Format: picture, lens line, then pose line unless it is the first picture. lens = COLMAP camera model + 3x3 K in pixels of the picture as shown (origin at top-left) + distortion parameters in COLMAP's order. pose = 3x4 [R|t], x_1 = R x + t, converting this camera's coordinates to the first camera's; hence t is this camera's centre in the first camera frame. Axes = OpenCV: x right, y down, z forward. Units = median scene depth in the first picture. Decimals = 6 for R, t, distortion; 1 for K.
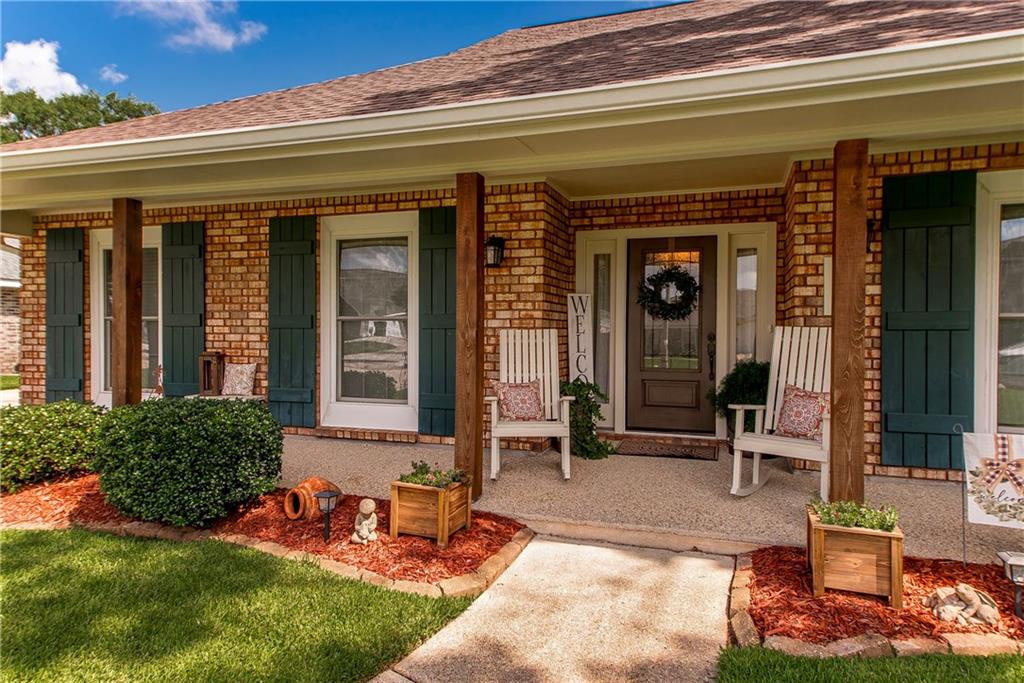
lens RADIAL K [[614.2, 0, 512.1], [0, 614.2, 336.6], [0, 0, 1]] dist [0.024479, 0.000100]
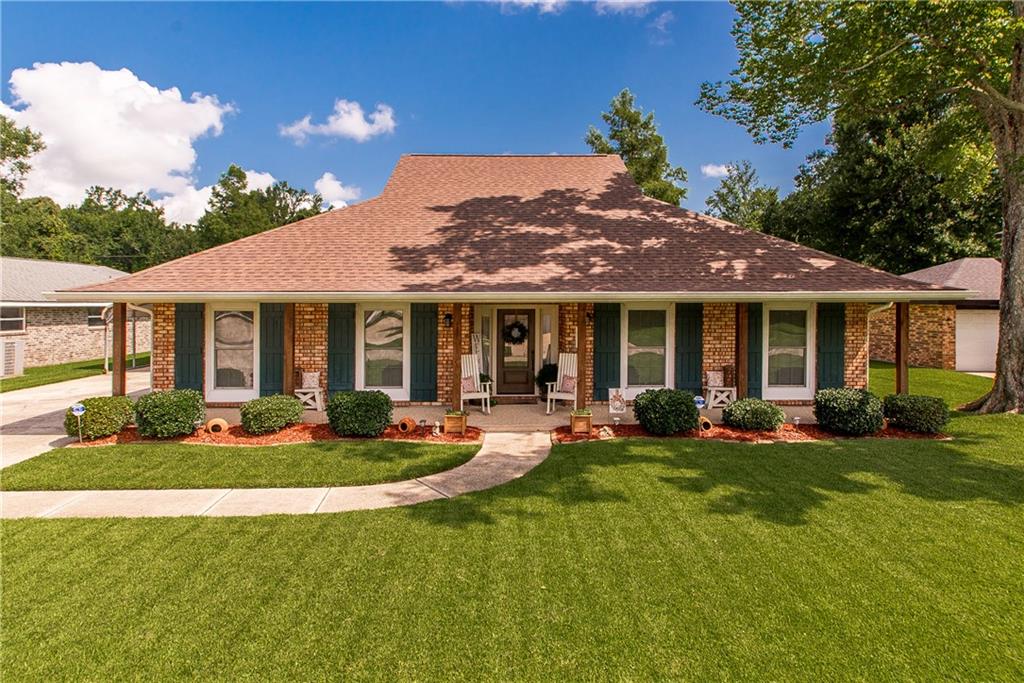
lens RADIAL K [[434.7, 0, 525.4], [0, 434.7, 328.2], [0, 0, 1]] dist [0.000795, -0.000060]
pose [[0.941999, -0.007459, 0.335532, -0.352368], [0.009075, 0.999954, -0.003250, -0.117943], [-0.335492, 0.006107, 0.942023, -0.745471]]
